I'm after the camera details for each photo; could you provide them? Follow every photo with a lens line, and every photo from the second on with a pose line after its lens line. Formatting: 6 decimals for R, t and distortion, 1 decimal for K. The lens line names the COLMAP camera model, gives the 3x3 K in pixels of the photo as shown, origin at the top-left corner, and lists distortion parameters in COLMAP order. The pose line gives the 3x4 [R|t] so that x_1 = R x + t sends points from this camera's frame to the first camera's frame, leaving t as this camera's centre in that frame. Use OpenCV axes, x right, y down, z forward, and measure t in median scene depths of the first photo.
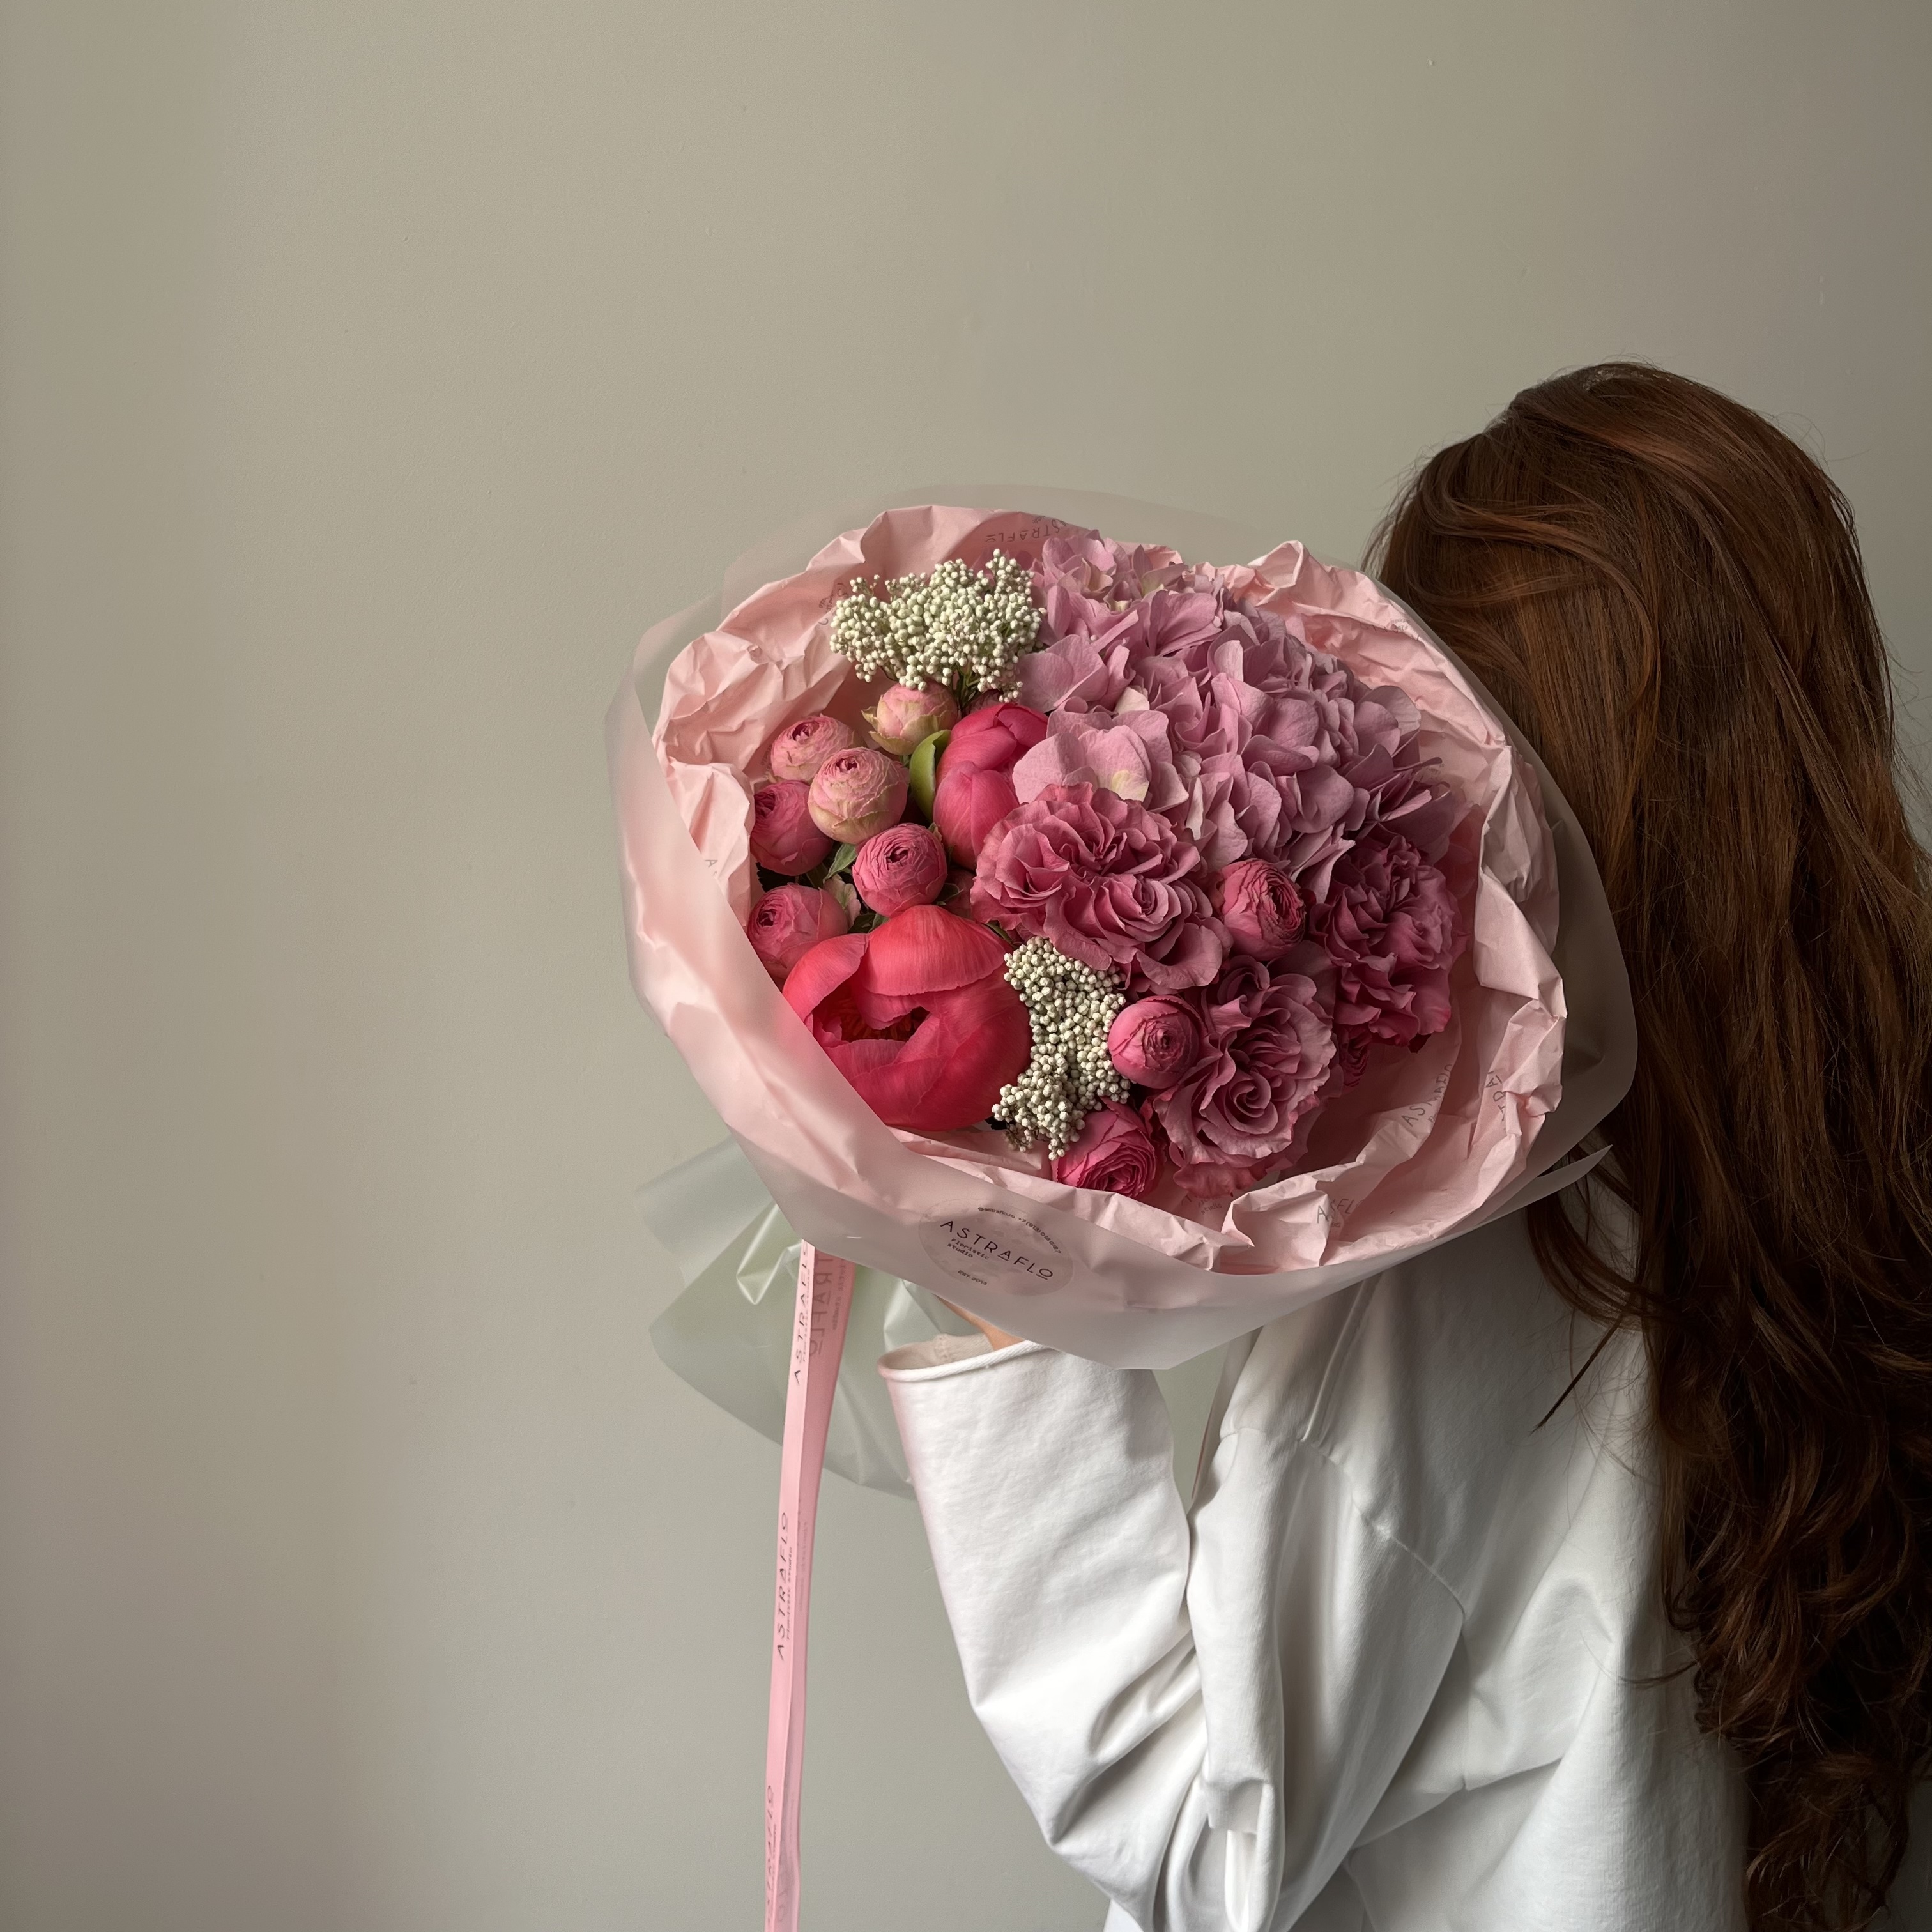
lens RADIAL K [[1686.5, 0, 966.0], [0, 1686.5, 966.0], [0, 0, 1]] dist [0.047983, -0.002034]
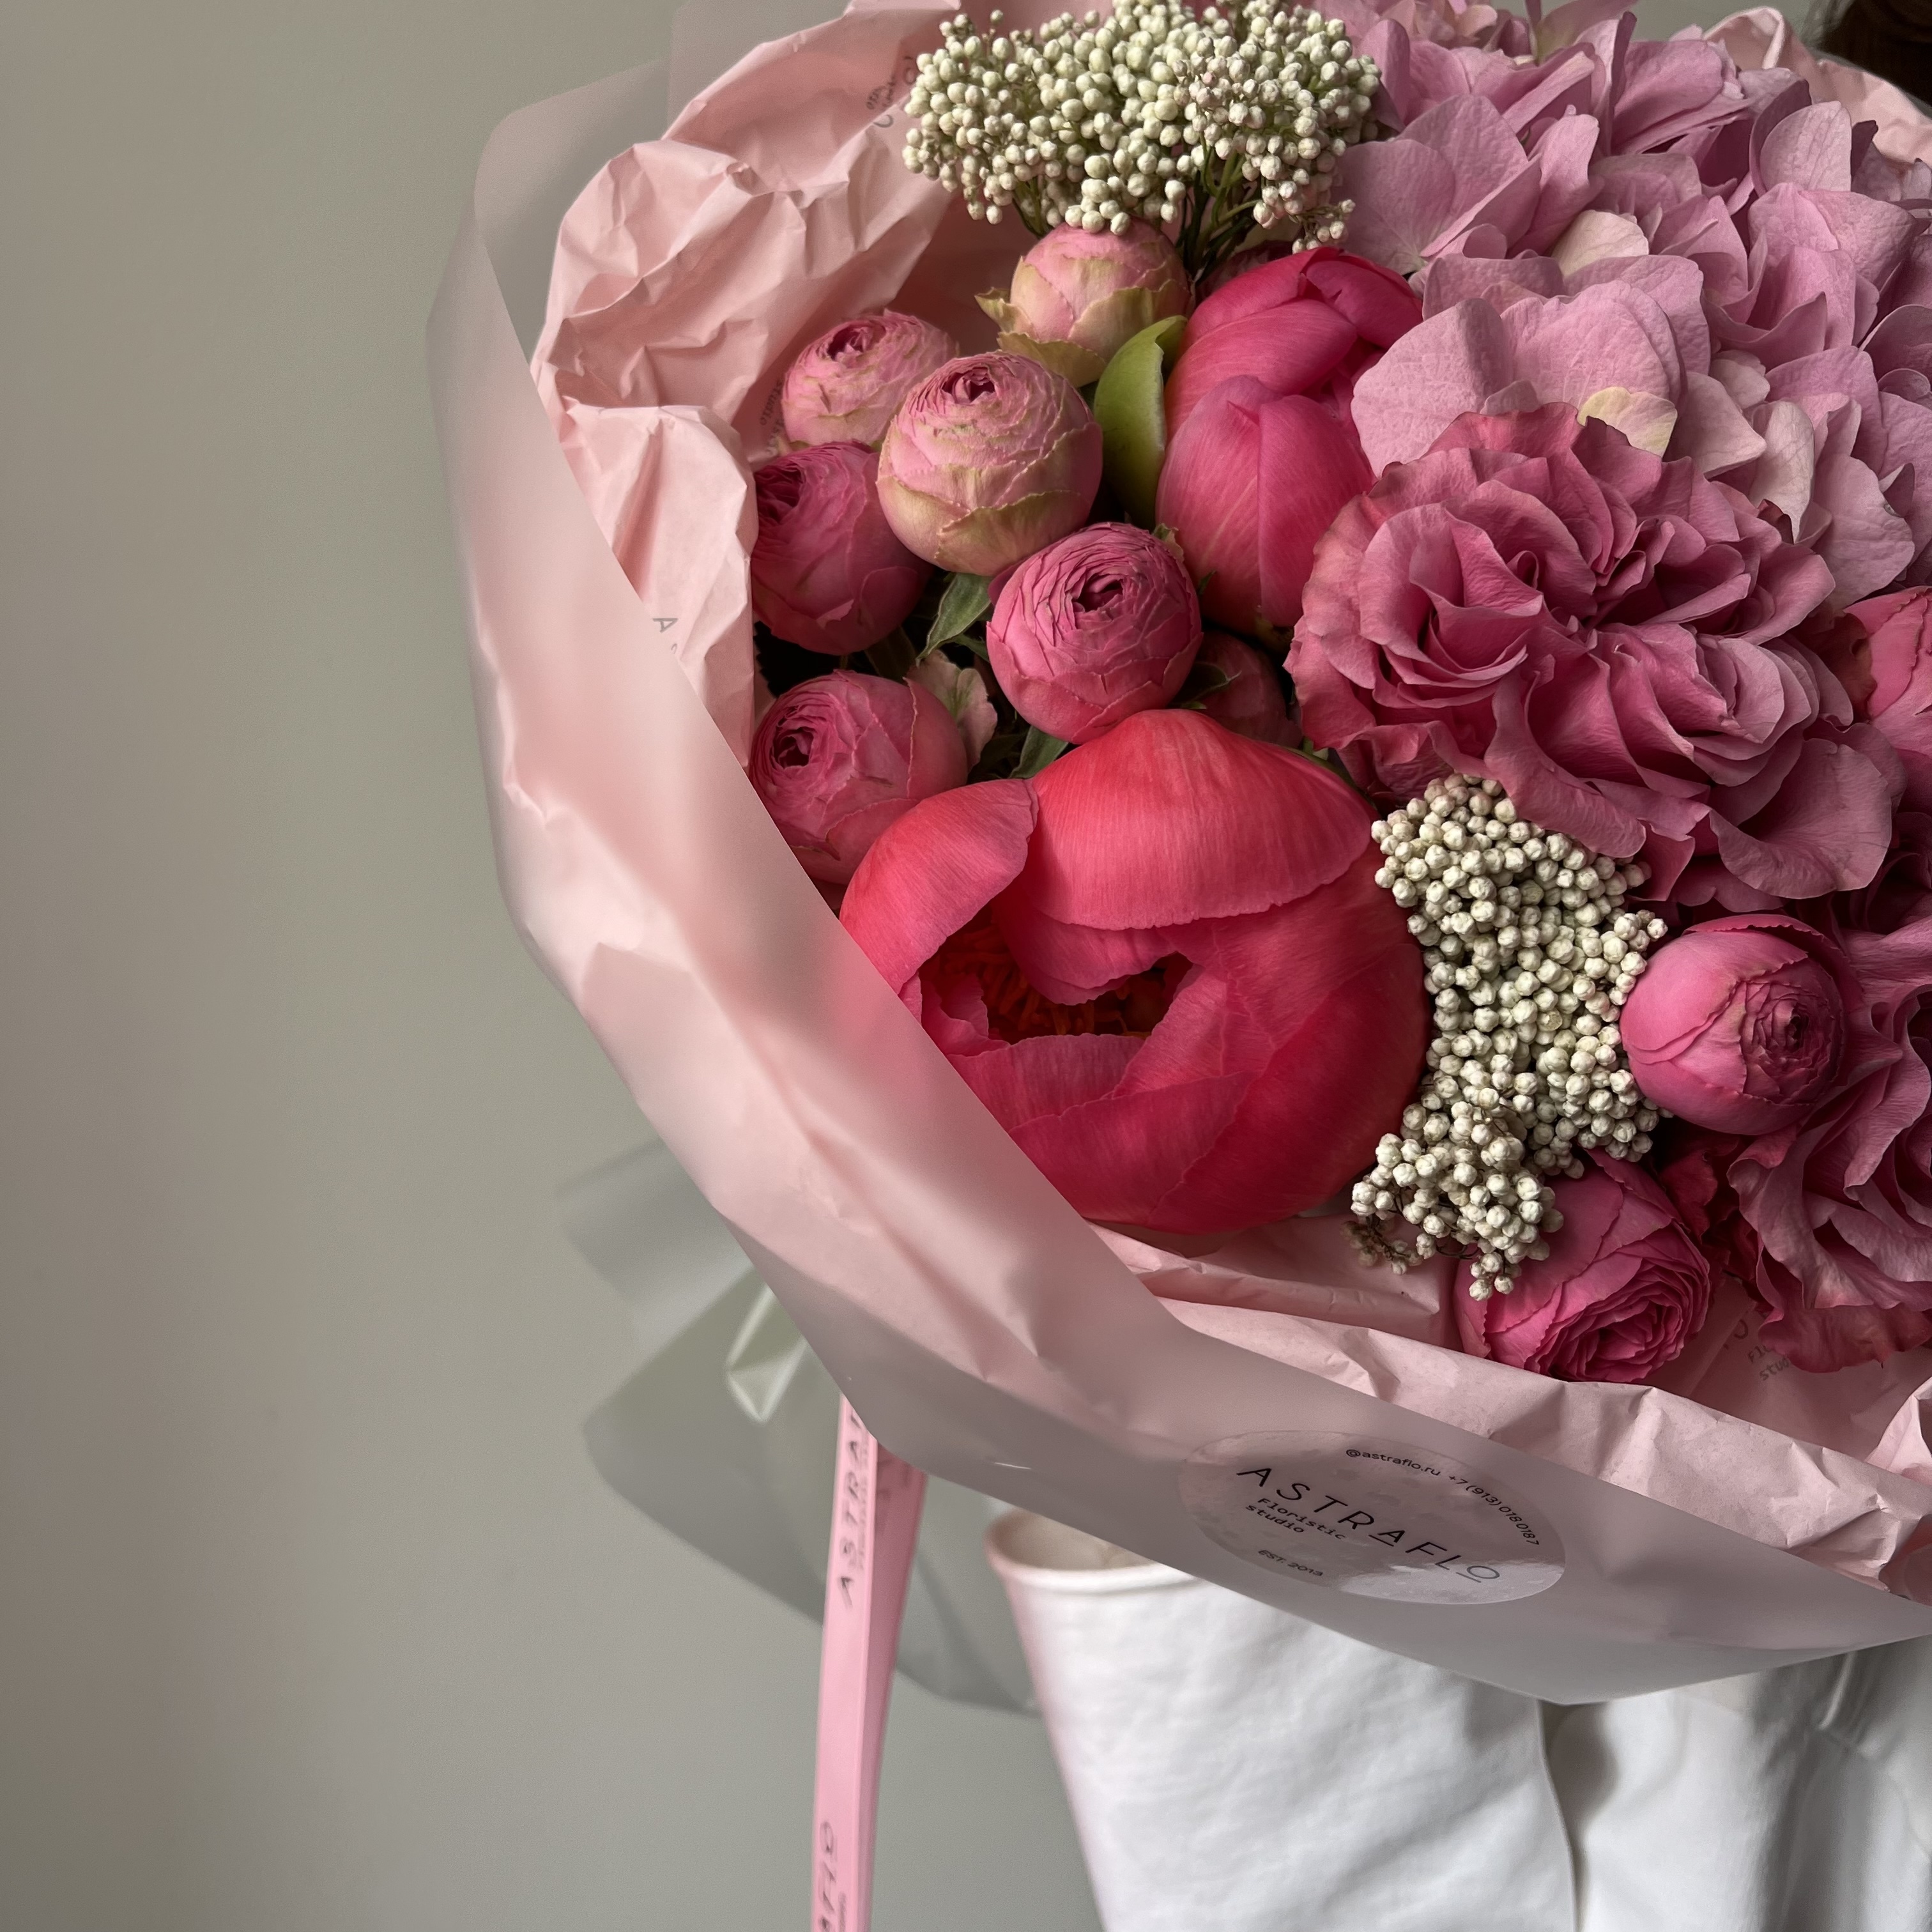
lens RADIAL K [[2076.9, 0, 966.0], [0, 2076.9, 966.0], [0, 0, 1]] dist [0.030421, -0.180857]
pose [[0.999788, -0.019878, -0.005412, -0.072309], [0.020234, 0.996865, 0.076488, -0.012374], [0.003875, -0.076581, 0.997056, 0.461821]]
